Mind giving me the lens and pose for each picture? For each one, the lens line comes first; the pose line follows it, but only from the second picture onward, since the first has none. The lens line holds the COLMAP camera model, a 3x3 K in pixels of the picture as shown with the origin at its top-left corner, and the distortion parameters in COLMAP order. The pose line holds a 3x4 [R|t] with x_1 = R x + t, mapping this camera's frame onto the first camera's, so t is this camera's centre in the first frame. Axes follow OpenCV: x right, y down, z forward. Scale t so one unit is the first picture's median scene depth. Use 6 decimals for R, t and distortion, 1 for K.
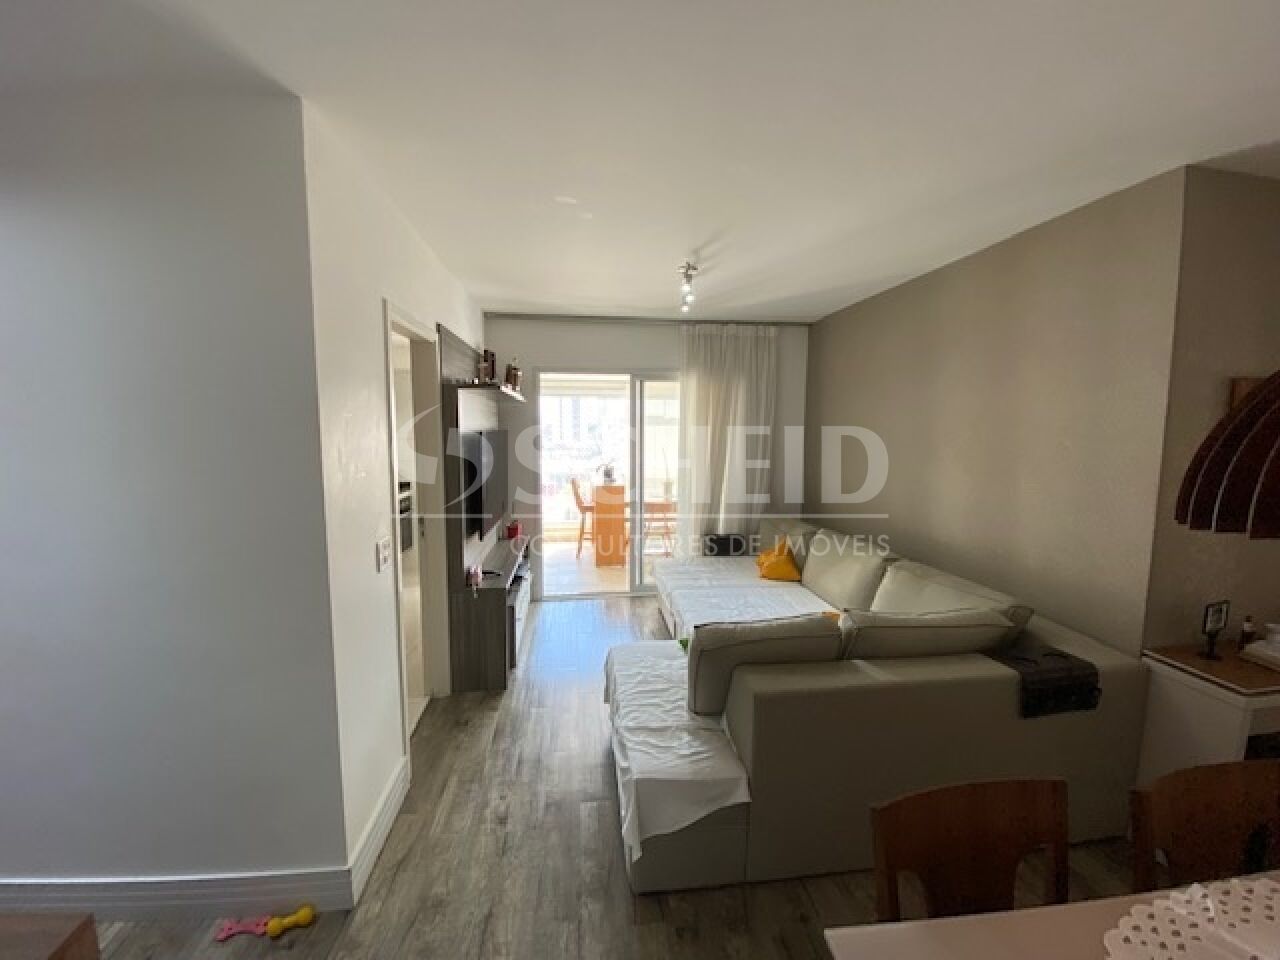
lens RADIAL K [[514.3, 0, 640.0], [0, 514.3, 480.0], [0, 0, 1]] dist [0.036011, -0.027325]
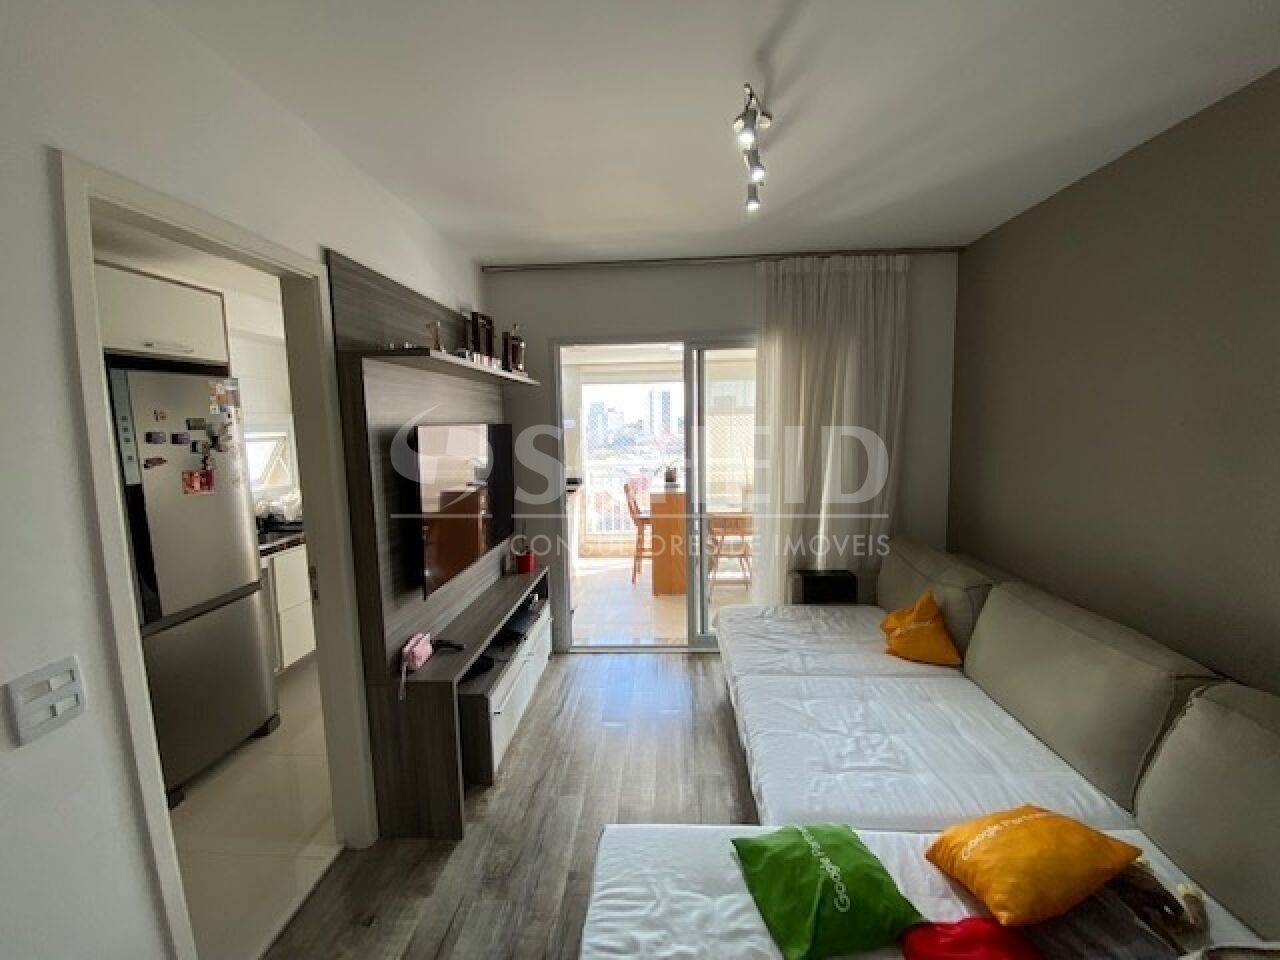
lens RADIAL K [[514.3, 0, 640.0], [0, 514.3, 480.0], [0, 0, 1]] dist [0.036011, -0.027325]
pose [[0.983850, -0.007613, -0.178830, 0.048970], [0.009816, 0.999886, 0.011437, -0.024427], [0.178723, -0.013008, 0.983813, 0.303672]]
